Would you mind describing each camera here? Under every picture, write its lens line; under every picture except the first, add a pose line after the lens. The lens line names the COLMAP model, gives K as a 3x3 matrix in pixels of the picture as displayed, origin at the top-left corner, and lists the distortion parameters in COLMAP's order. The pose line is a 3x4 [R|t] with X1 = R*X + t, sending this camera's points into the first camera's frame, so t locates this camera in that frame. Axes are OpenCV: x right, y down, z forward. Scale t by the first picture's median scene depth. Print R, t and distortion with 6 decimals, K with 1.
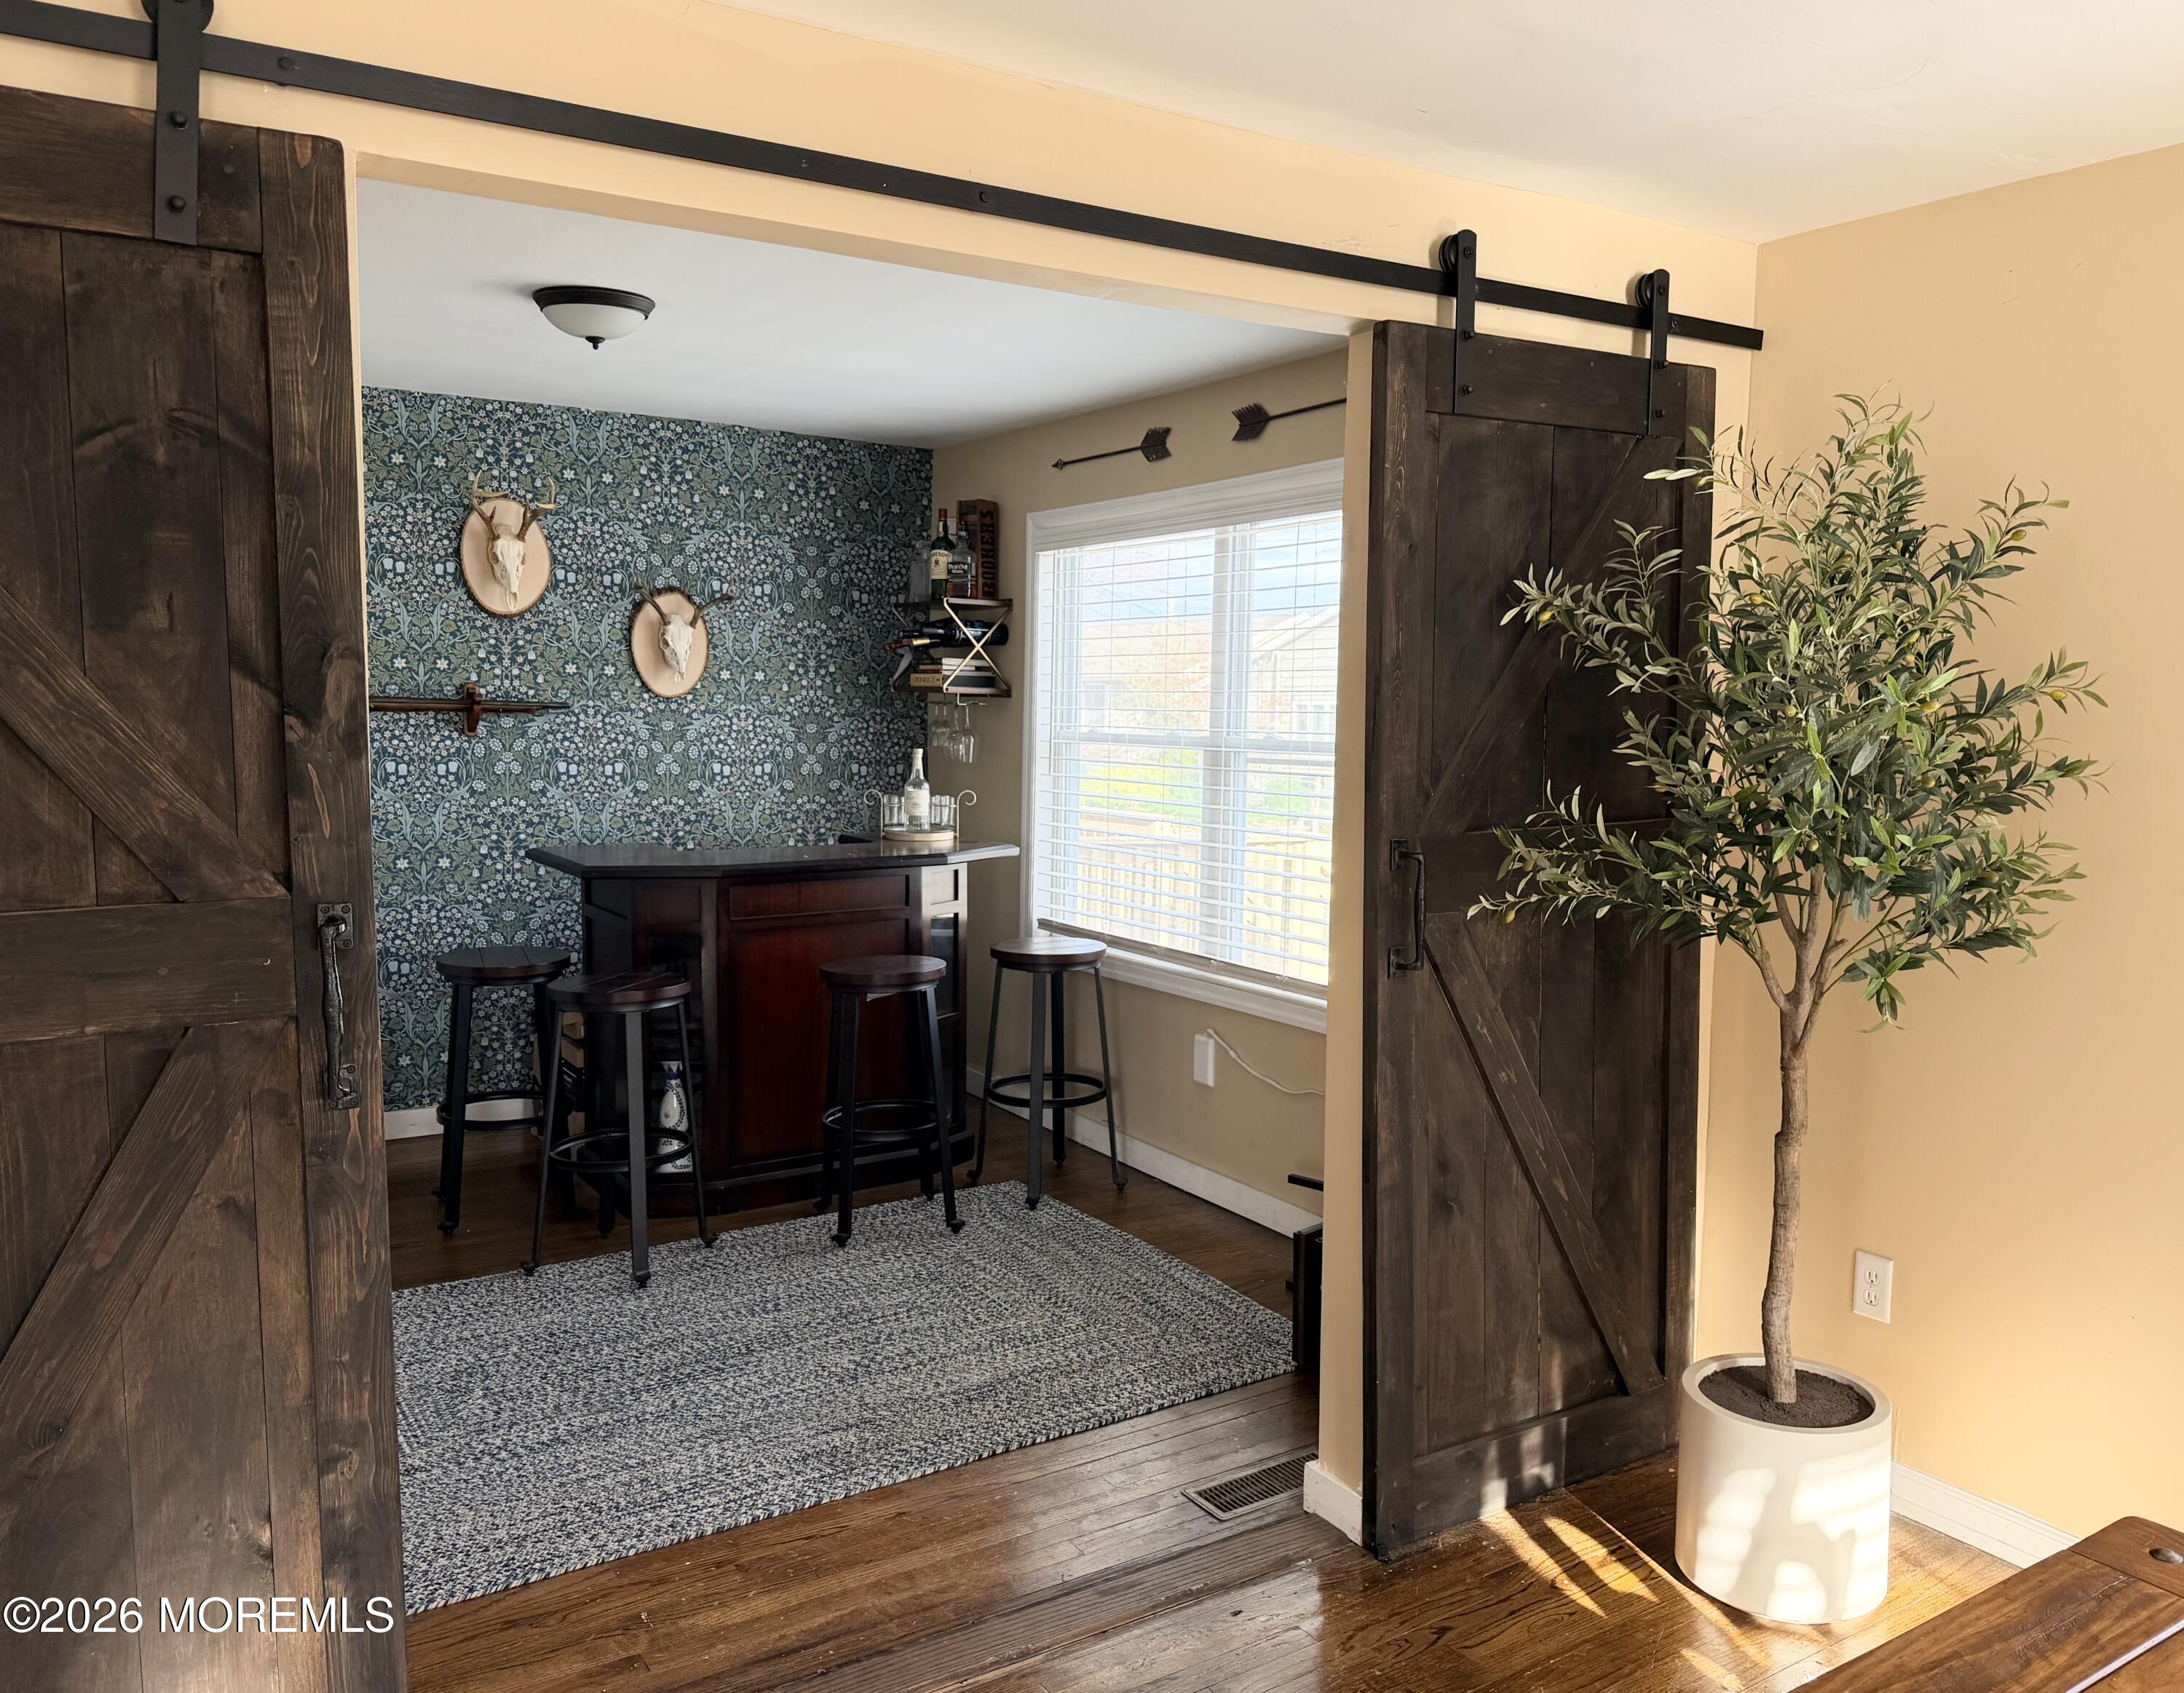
lens RADIAL K [[1624.6, 0, 1114.3], [0, 1624.6, 838.6], [0, 0, 1]] dist [0.000272, -0.026997]
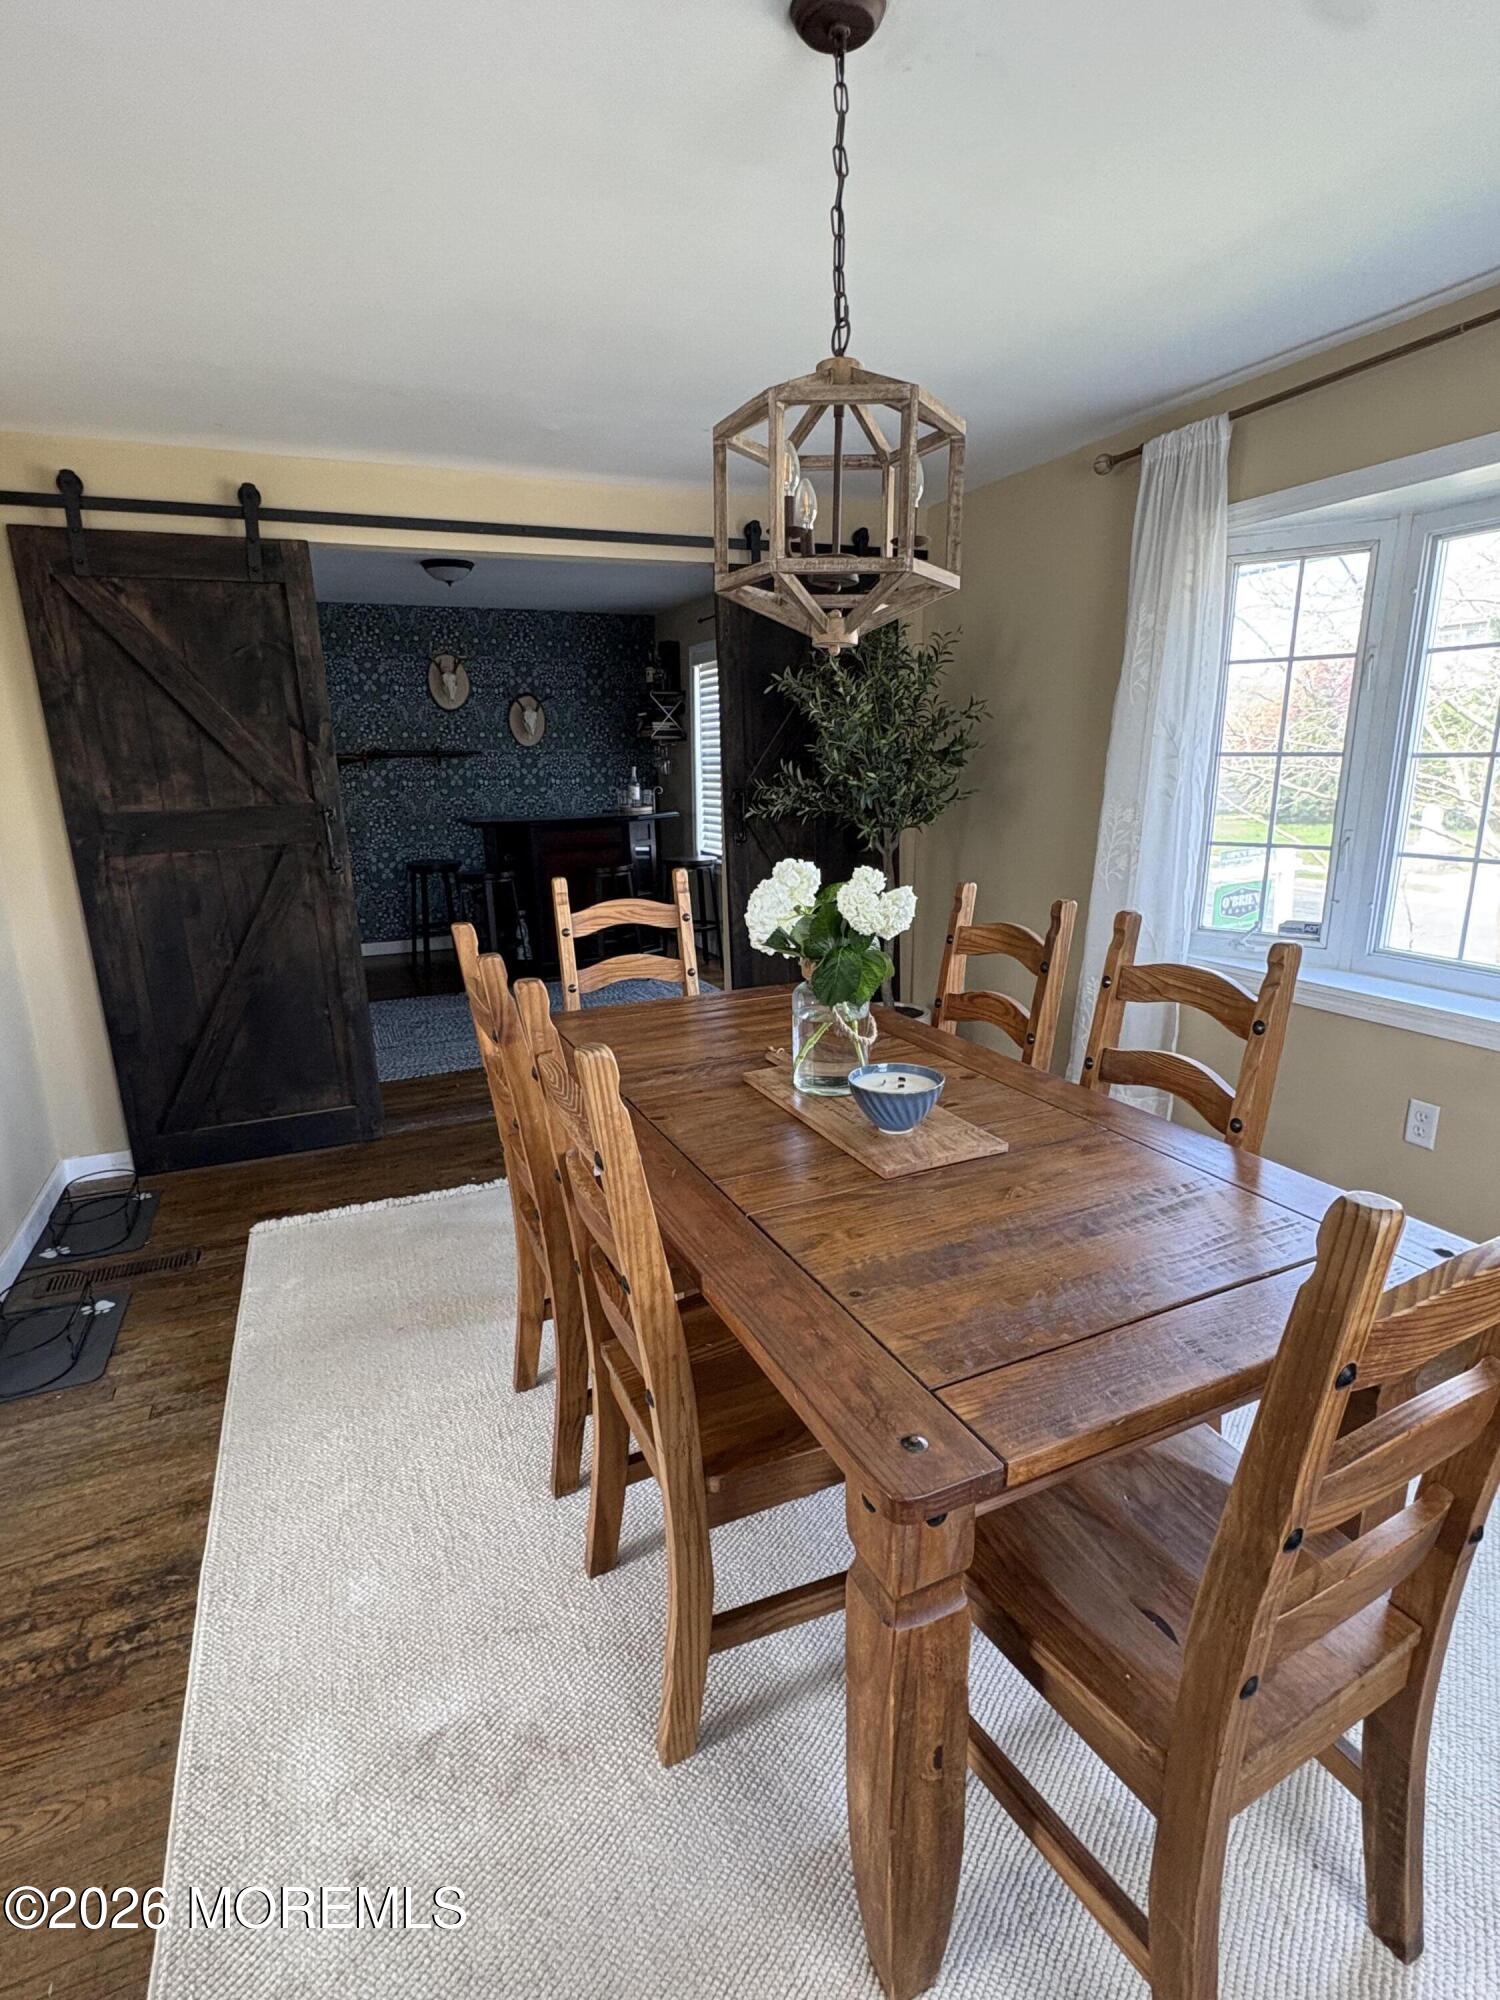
lens RADIAL K [[971.4, 0, 739.4], [0, 971.4, 1013.1], [0, 0, 1]] dist [-0.012528, 0.000042]
pose [[0.987642, 0.010002, -0.156408, 0.583525], [0.016913, 0.985331, 0.169812, 0.131993], [0.155812, -0.170359, 0.972985, -0.734729]]
